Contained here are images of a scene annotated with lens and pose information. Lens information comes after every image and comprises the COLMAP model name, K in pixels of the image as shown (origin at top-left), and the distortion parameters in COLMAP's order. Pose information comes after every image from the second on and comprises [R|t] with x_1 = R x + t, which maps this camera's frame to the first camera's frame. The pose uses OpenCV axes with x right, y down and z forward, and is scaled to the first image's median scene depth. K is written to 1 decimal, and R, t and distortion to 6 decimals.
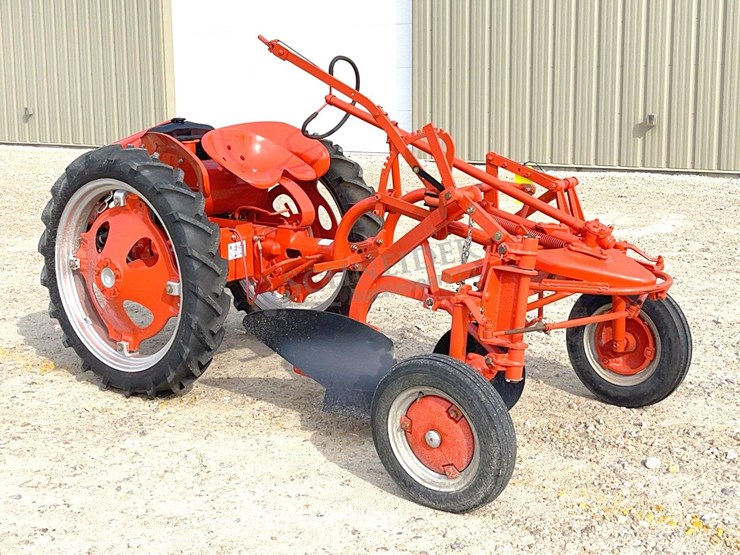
lens RADIAL K [[1048.1, 0, 370.0], [0, 1048.1, 277.5], [0, 0, 1]] dist [0.194689, 0.006934]
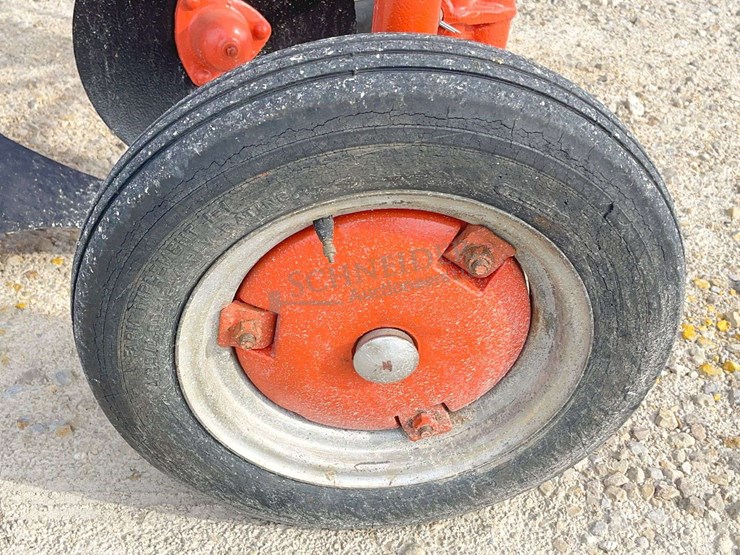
lens RADIAL K [[890.7, 0, 370.0], [0, 890.7, 277.5], [0, 0, 1]] dist [0.150555, 0.002513]
pose [[0.748844, -0.350462, 0.562502, -0.051571], [0.073763, 0.887544, 0.454779, 0.025183], [-0.658629, -0.299067, 0.690483, 0.687477]]
